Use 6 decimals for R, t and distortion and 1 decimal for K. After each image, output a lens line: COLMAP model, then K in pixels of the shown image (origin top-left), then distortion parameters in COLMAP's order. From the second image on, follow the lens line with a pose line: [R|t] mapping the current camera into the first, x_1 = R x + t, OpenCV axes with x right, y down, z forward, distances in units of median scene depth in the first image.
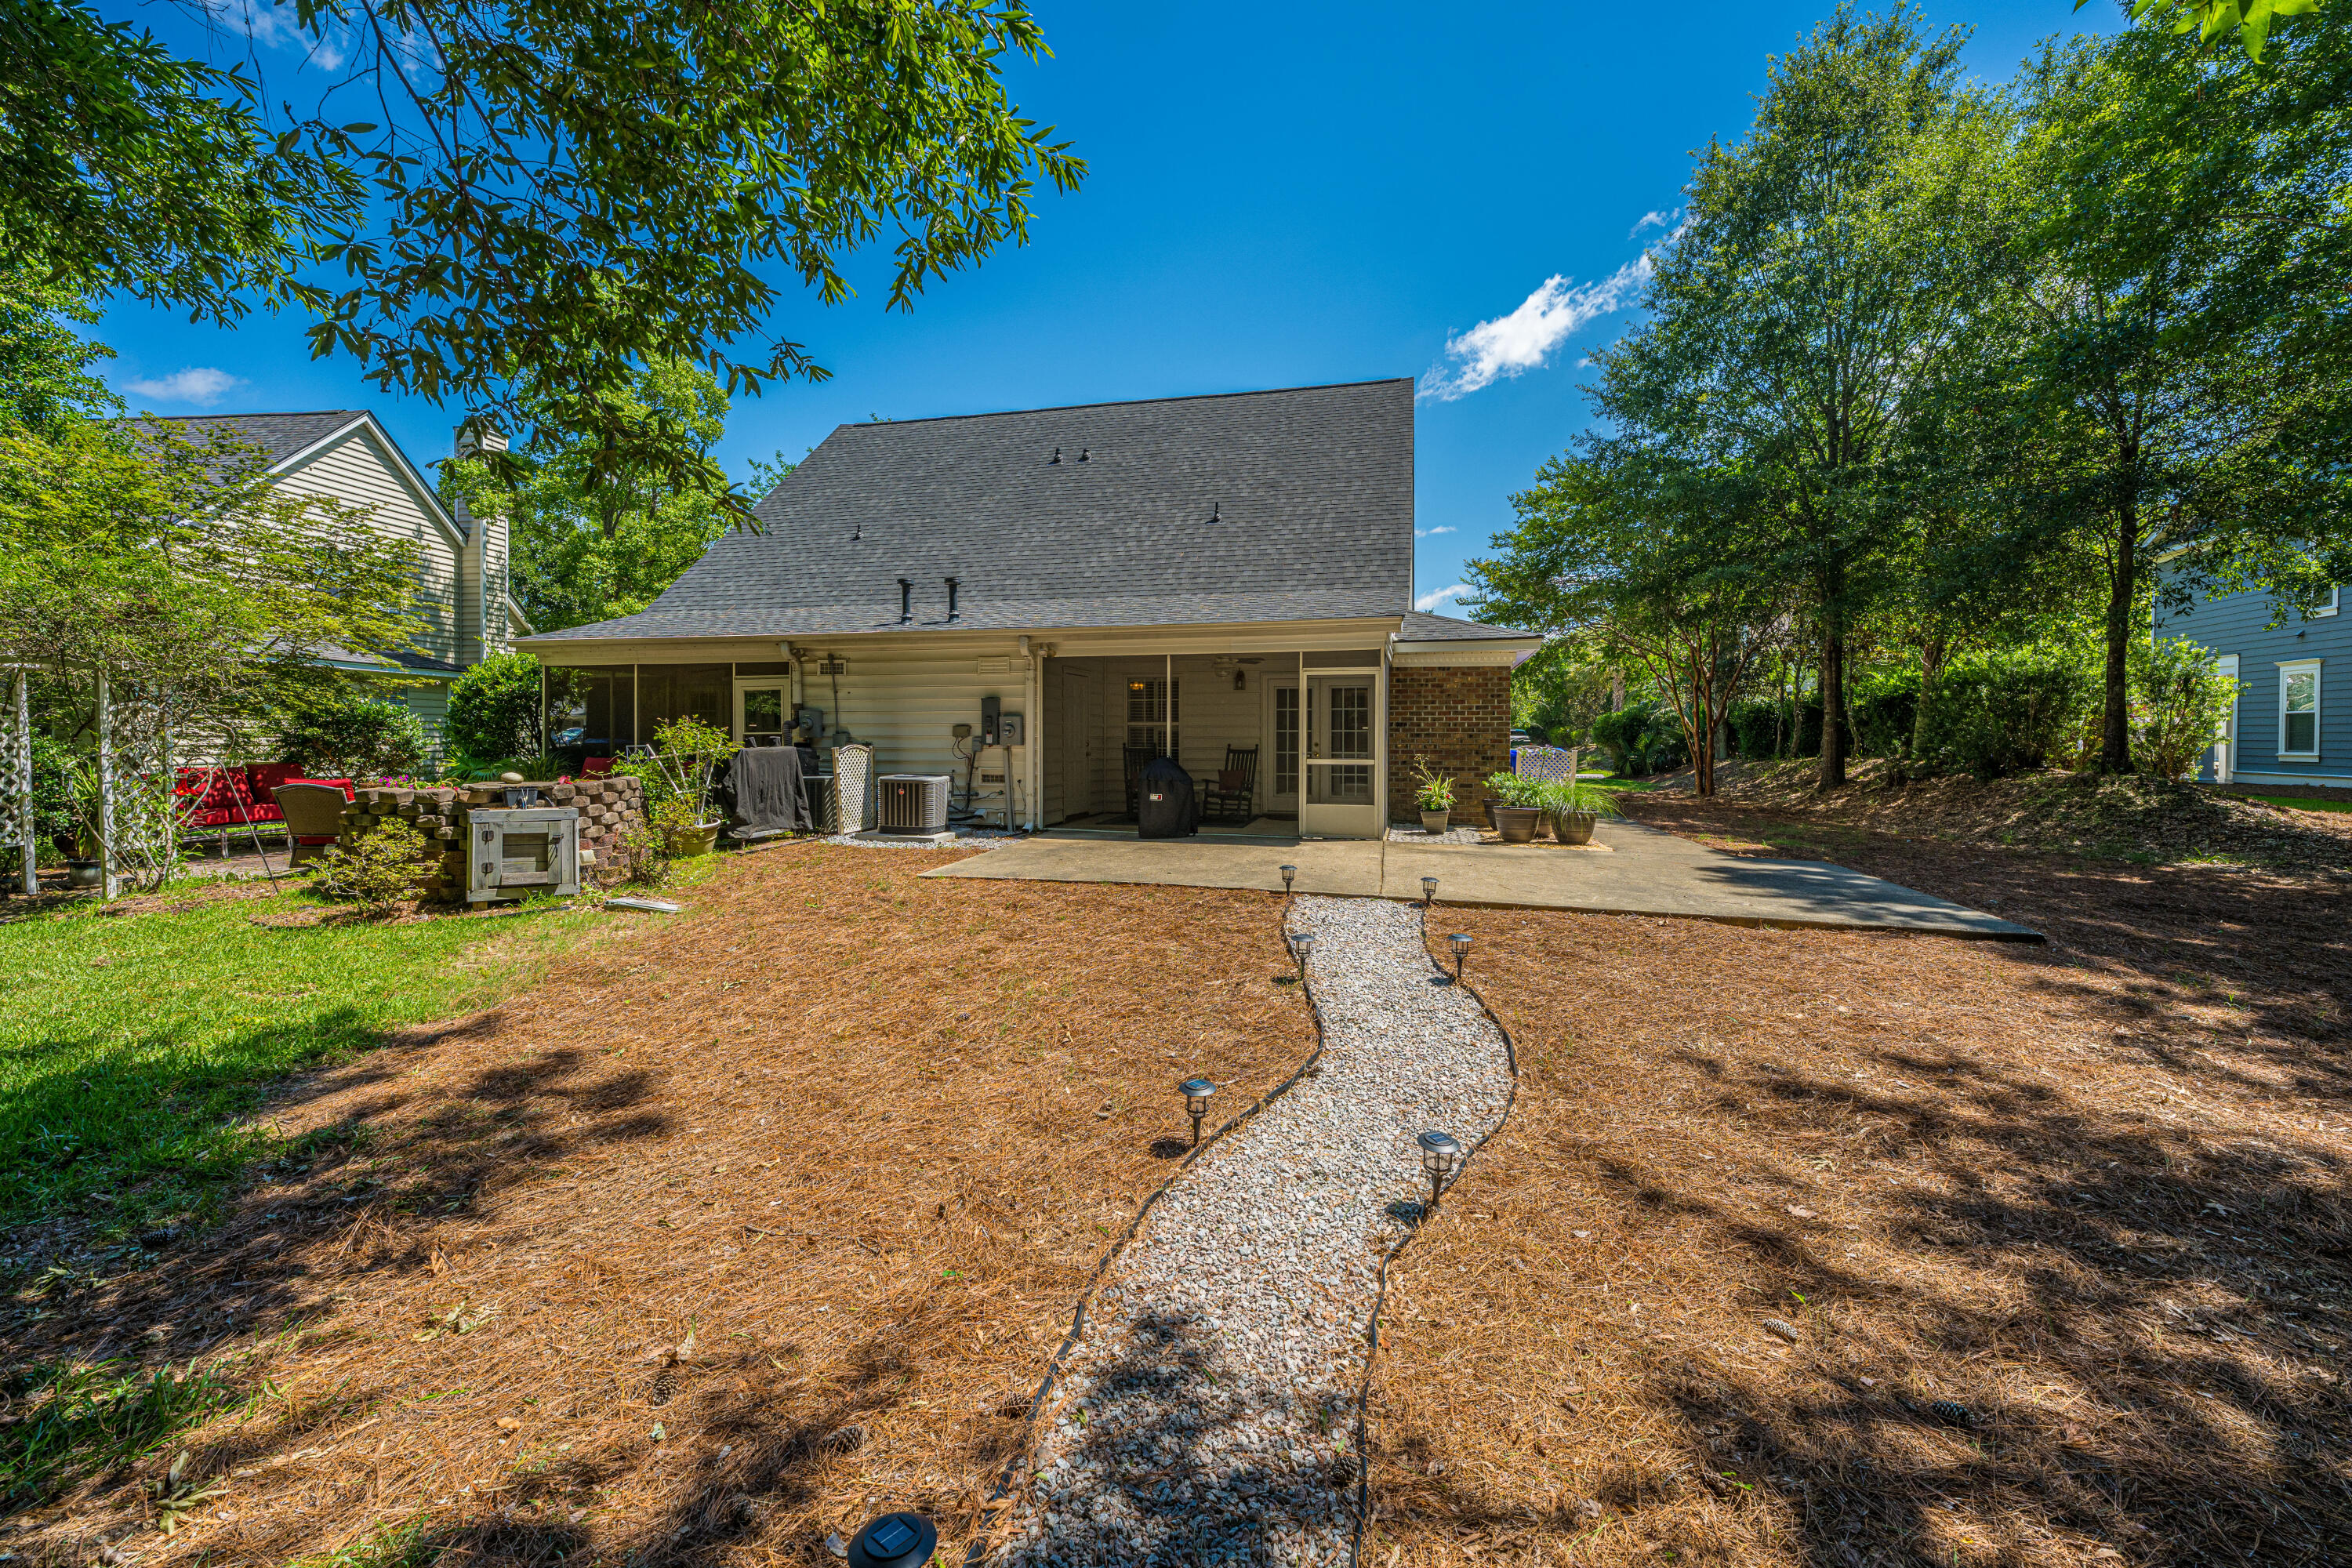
lens RADIAL K [[944.9, 0, 1182.0], [0, 944.9, 741.3], [0, 0, 1]] dist [0.012478, -0.005278]
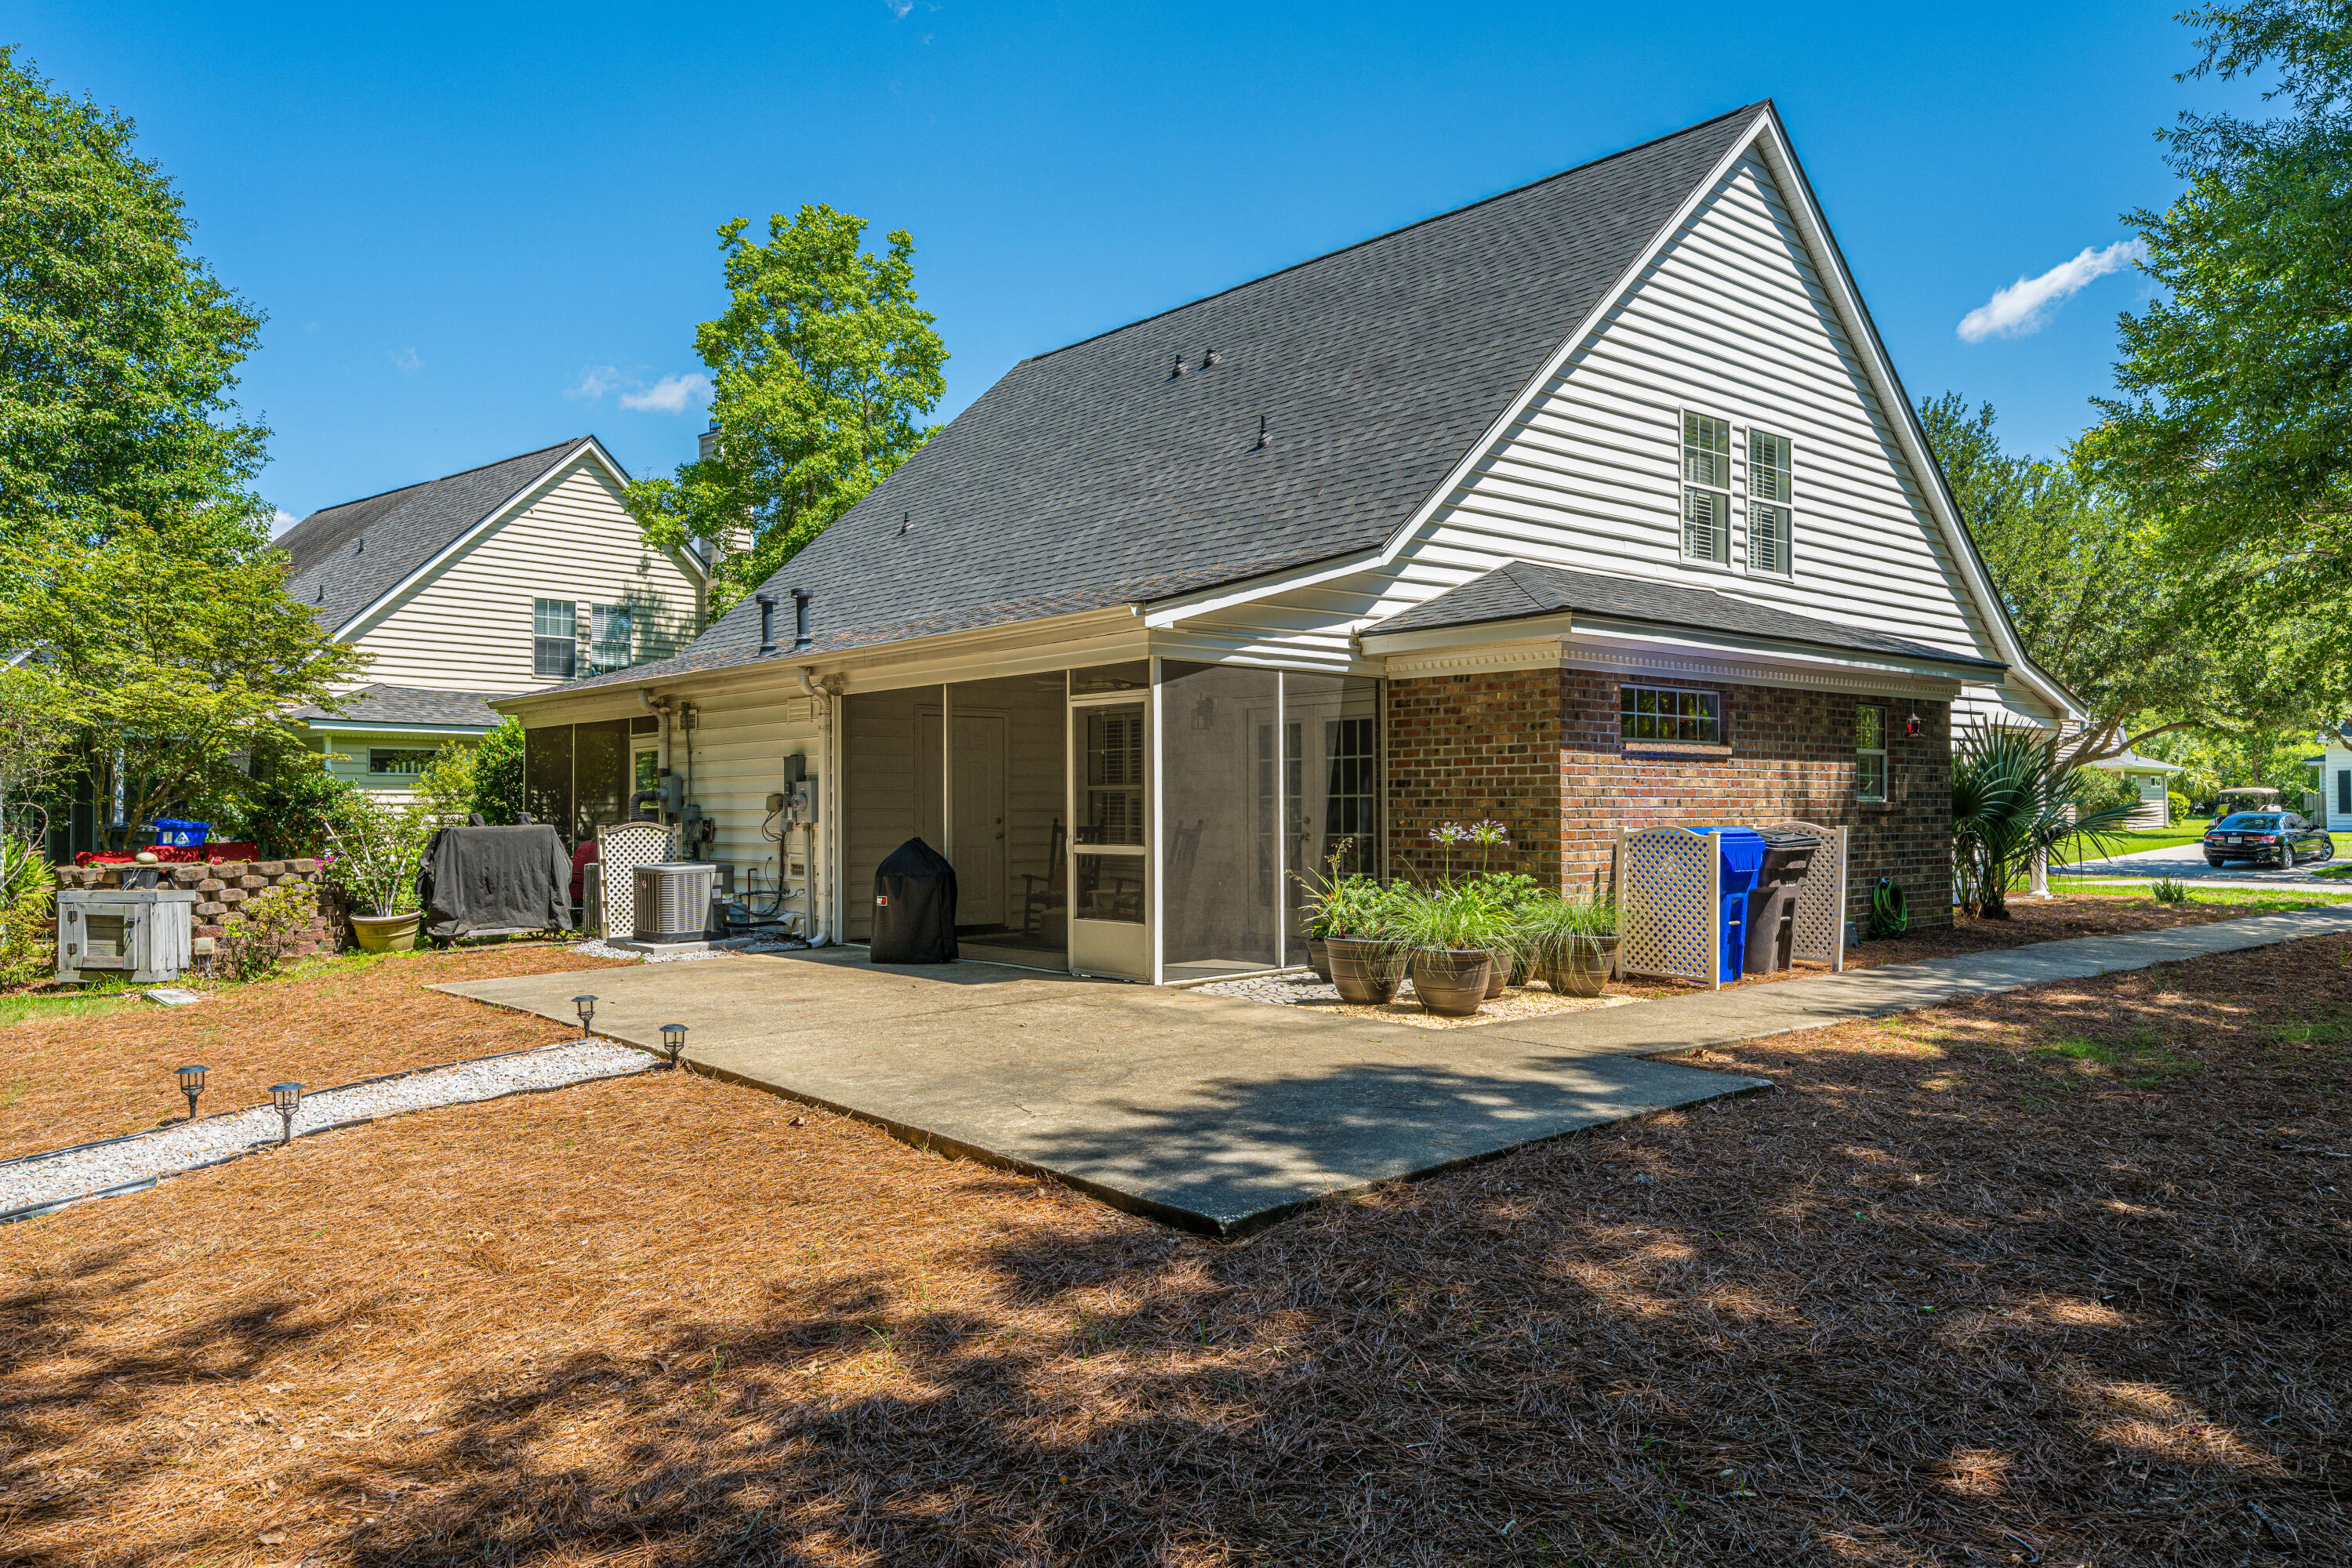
lens RADIAL K [[1611.5, 0, 1176.0], [0, 1611.5, 784.0], [0, 0, 1]] dist [-0.004740, -0.002985]
pose [[0.826985, -0.014661, -0.562032, 0.778836], [0.004800, 0.999808, -0.019018, -0.000387], [0.562203, 0.013030, 0.826897, 0.177670]]
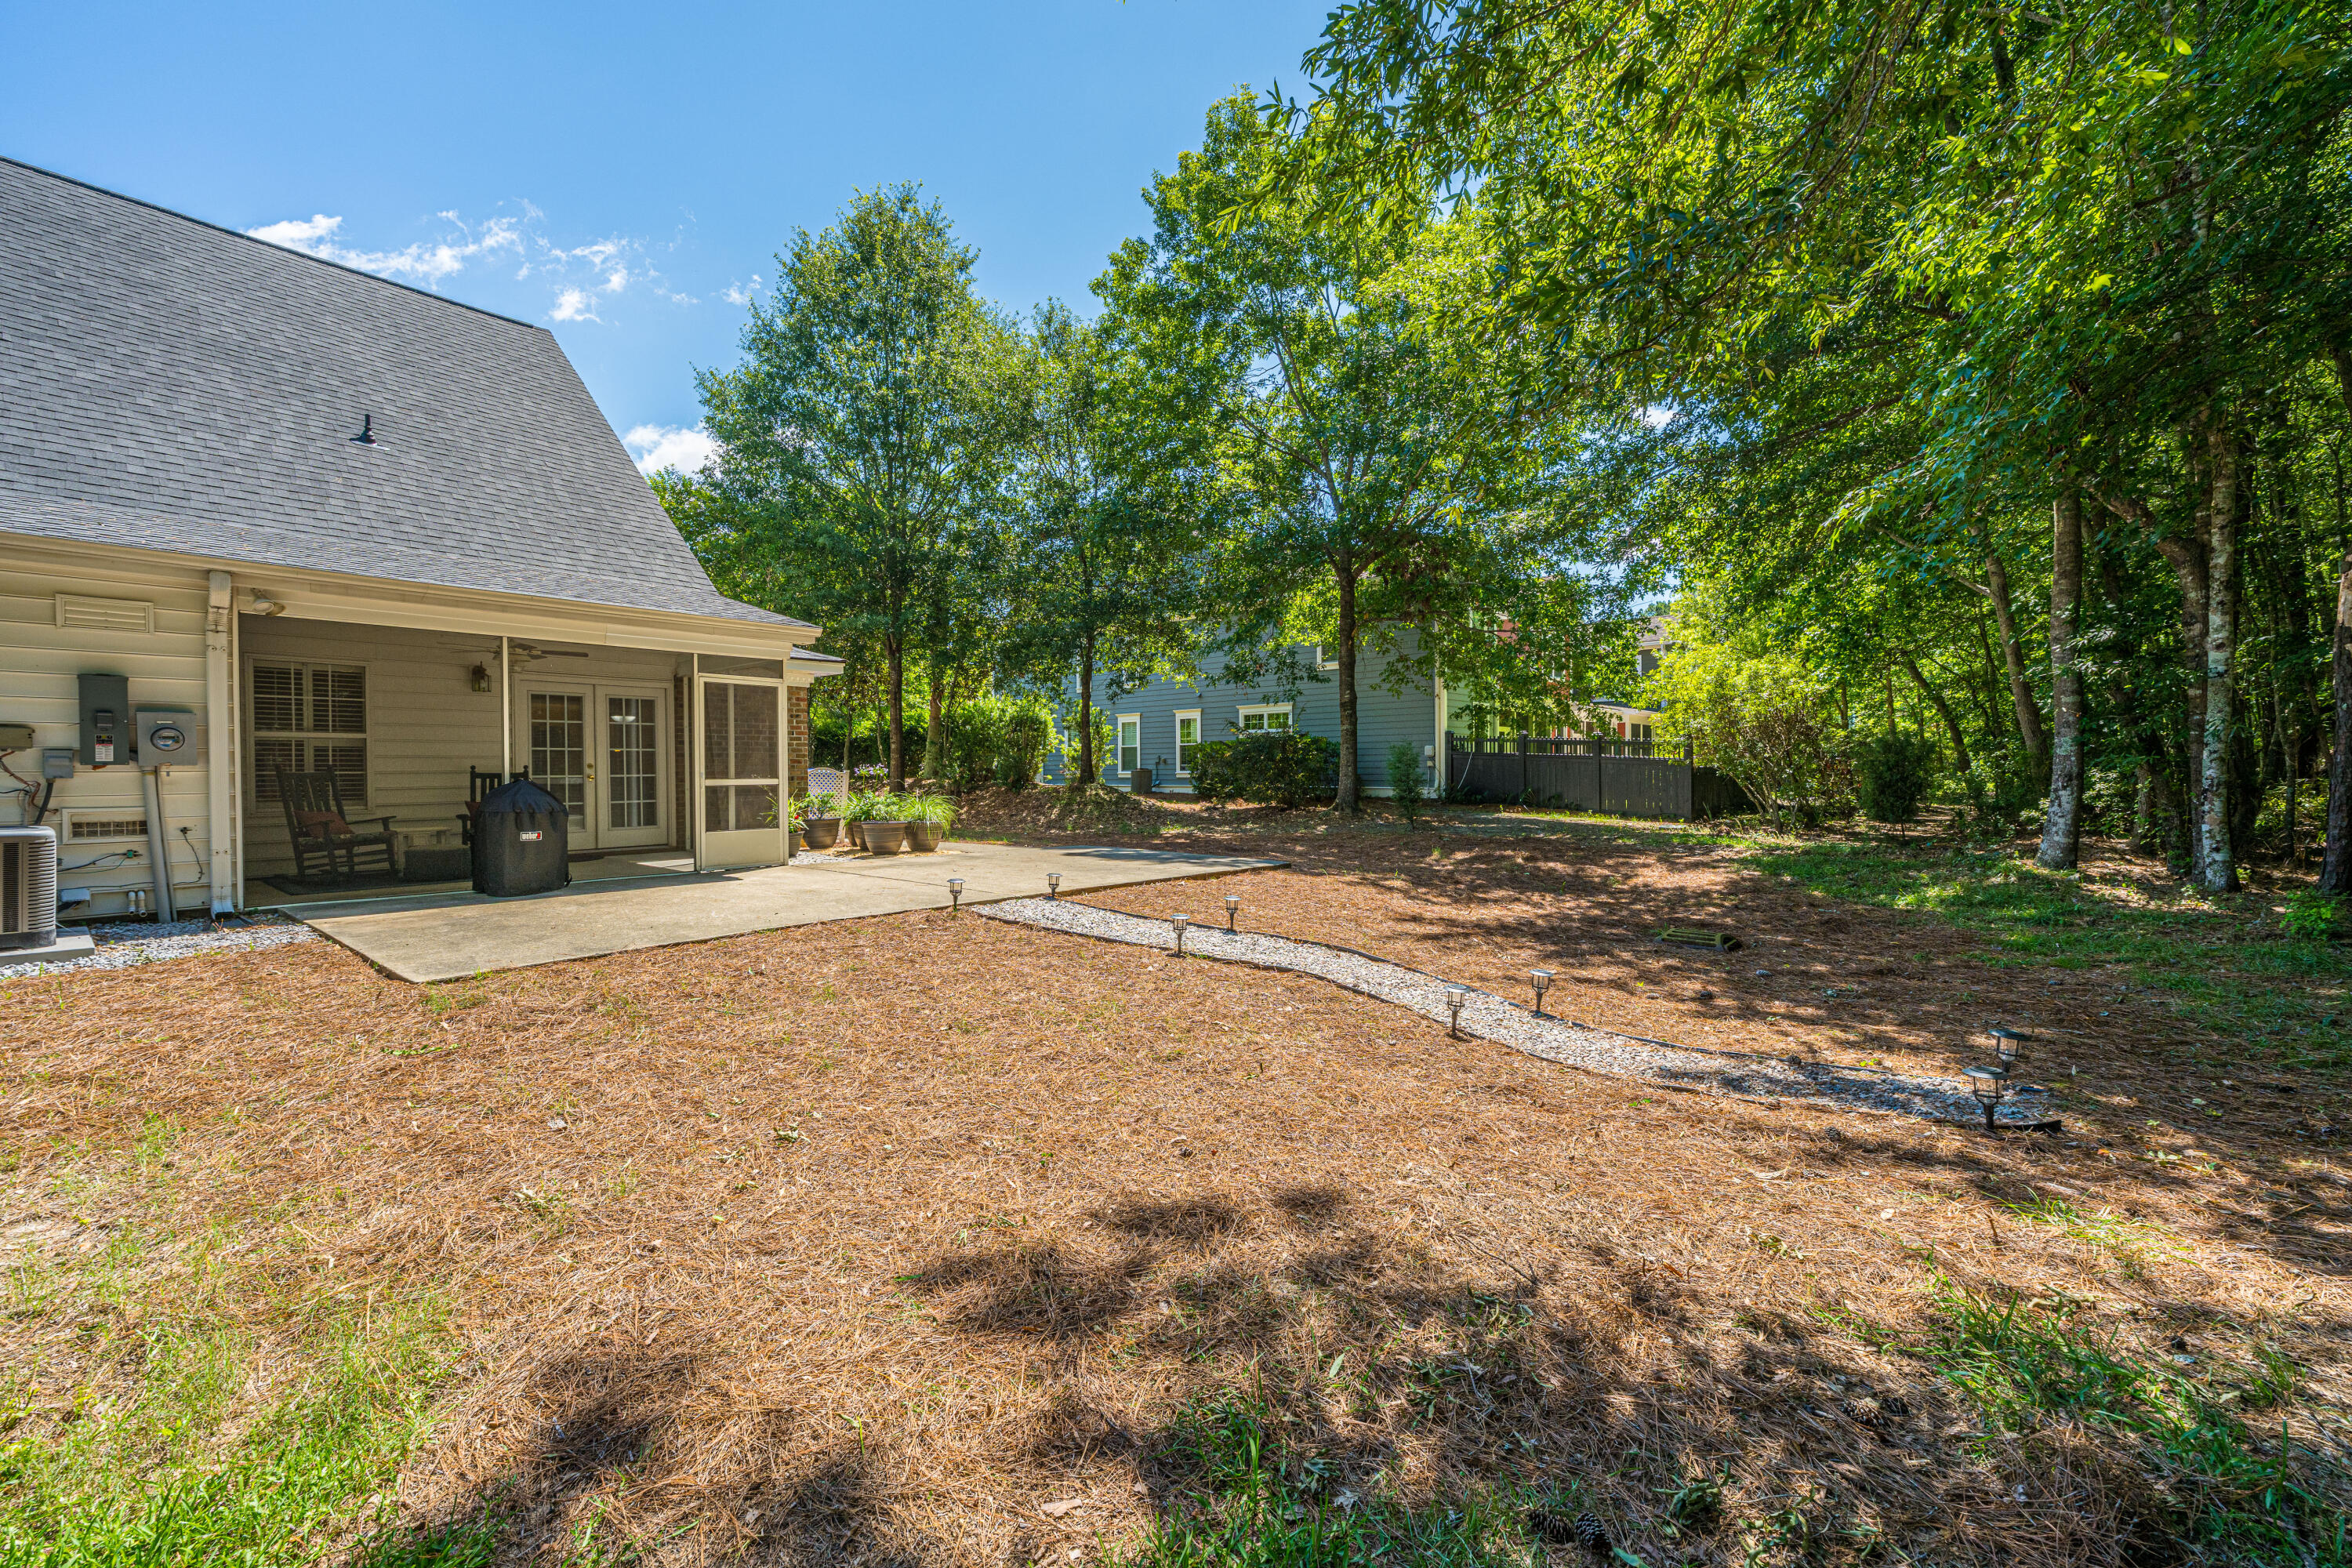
lens RADIAL K [[924.3, 0, 1176.0], [0, 924.3, 784.0], [0, 0, 1]] dist [-0.010229, -0.000097]
pose [[0.418146, -0.019024, 0.908181, -0.450916], [0.011173, 0.999813, 0.015799, 0.014281], [-0.908311, 0.003541, 0.418280, 0.268117]]
